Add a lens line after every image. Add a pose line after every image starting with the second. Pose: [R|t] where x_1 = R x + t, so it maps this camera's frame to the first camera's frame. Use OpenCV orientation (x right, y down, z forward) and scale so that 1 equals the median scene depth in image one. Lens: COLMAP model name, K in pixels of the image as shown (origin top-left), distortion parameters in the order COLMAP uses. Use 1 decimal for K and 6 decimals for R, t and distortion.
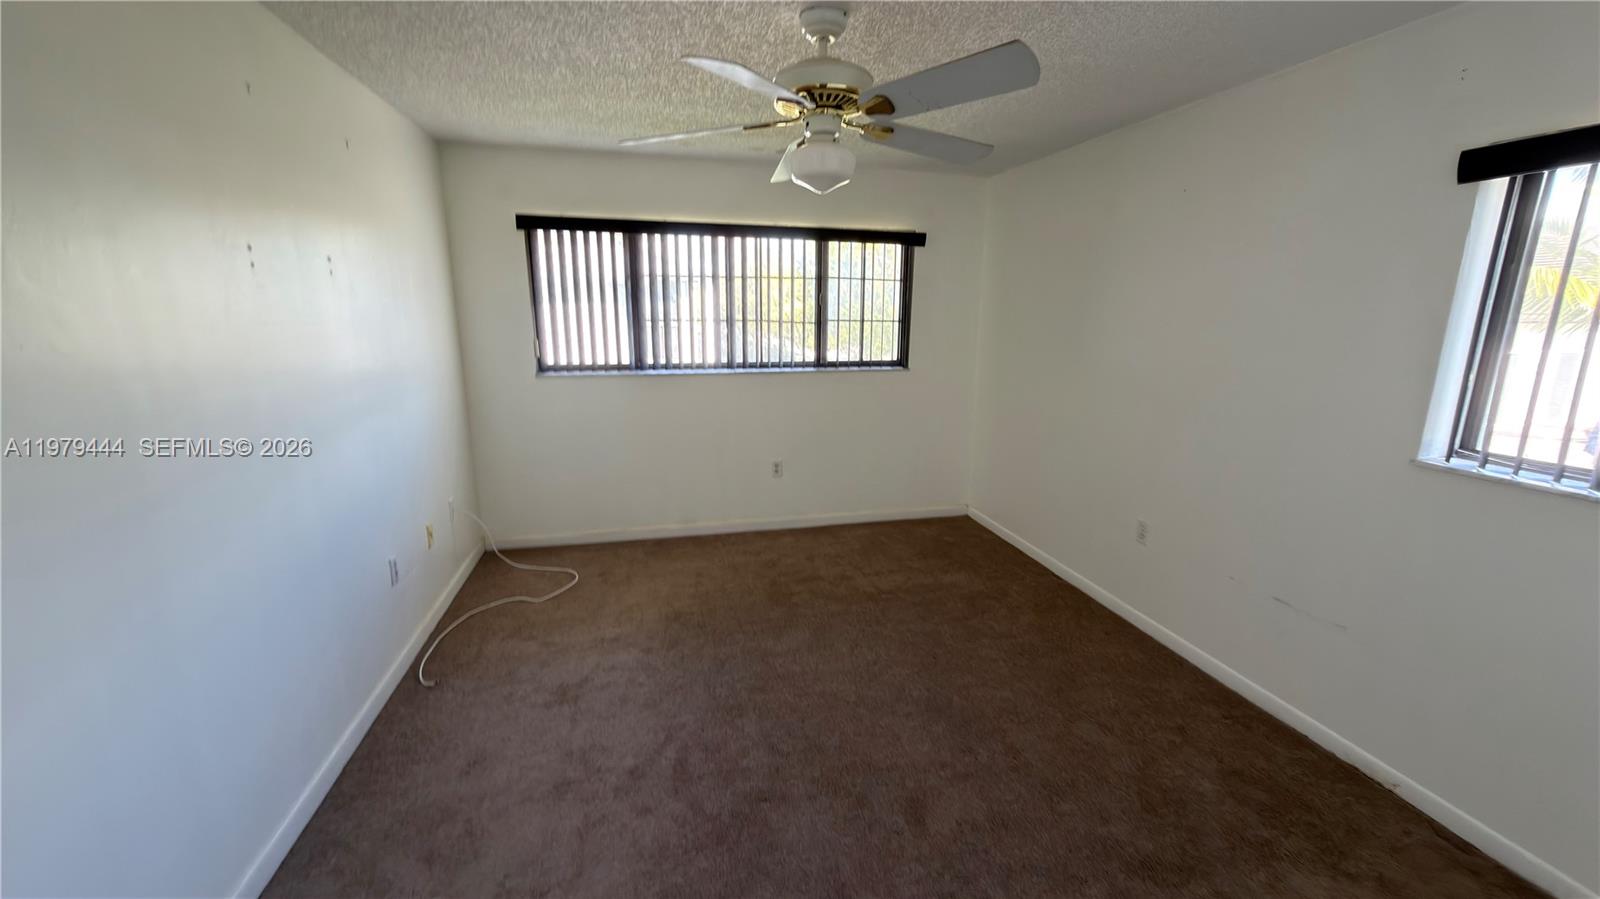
lens RADIAL K [[636.1, 0, 800.0], [0, 636.1, 452.9], [0, 0, 1]] dist [0.000528, -0.000312]
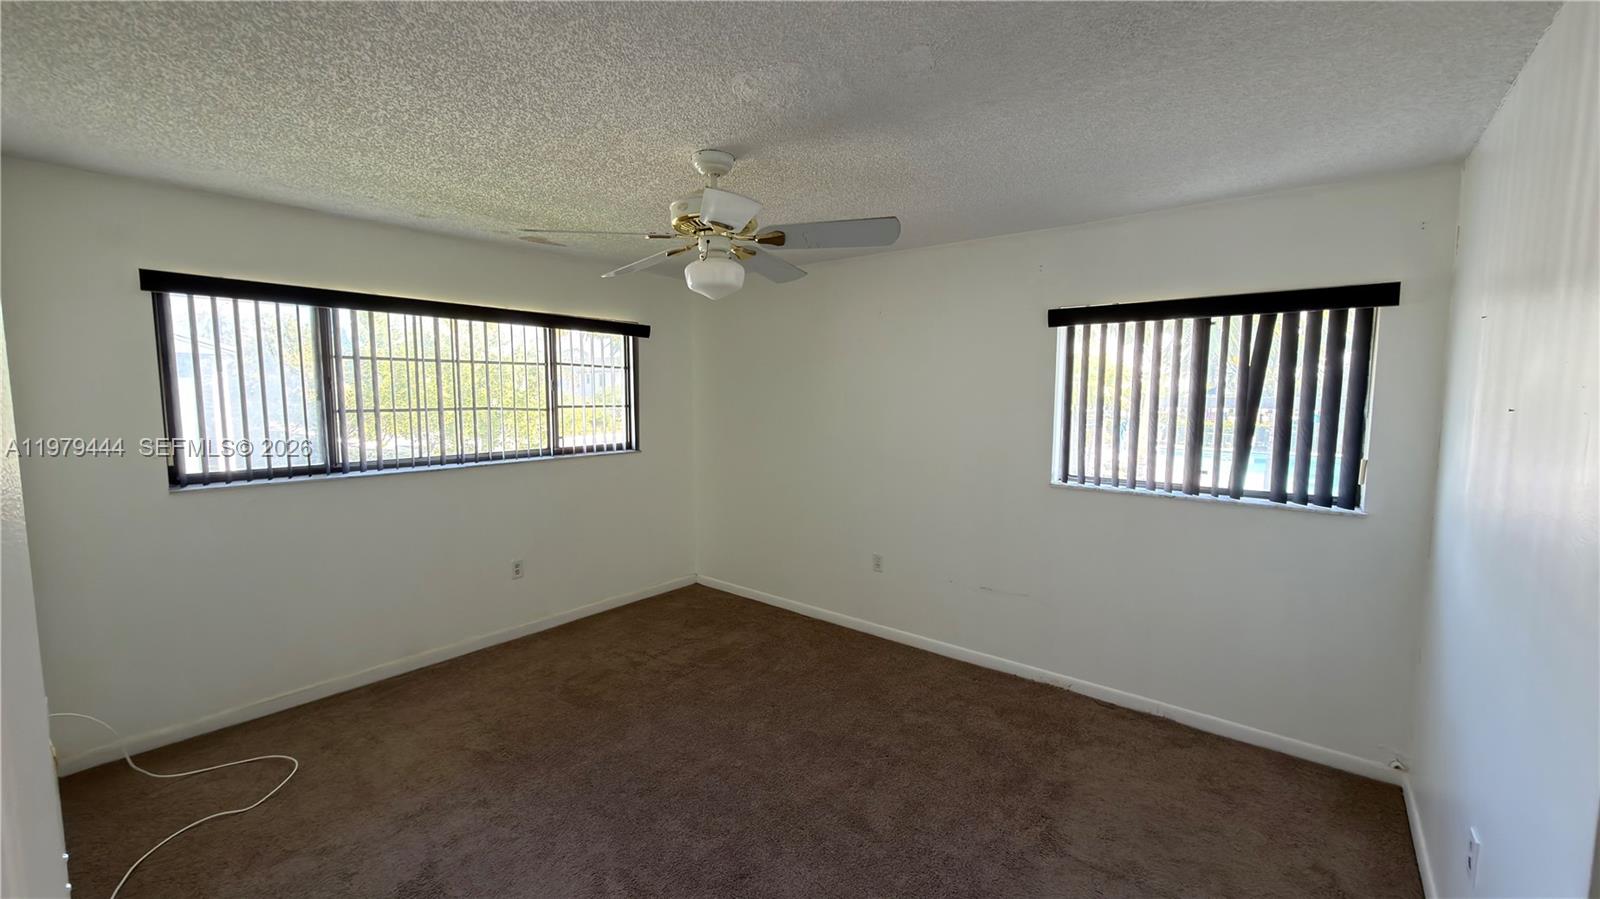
lens RADIAL K [[636.1, 0, 800.0], [0, 636.1, 452.9], [0, 0, 1]] dist [0.000528, -0.000312]
pose [[0.791230, -0.061826, 0.608385, -0.305207], [0.136222, 0.987698, -0.076789, -0.016299], [-0.596153, 0.143633, 0.789918, 0.027542]]
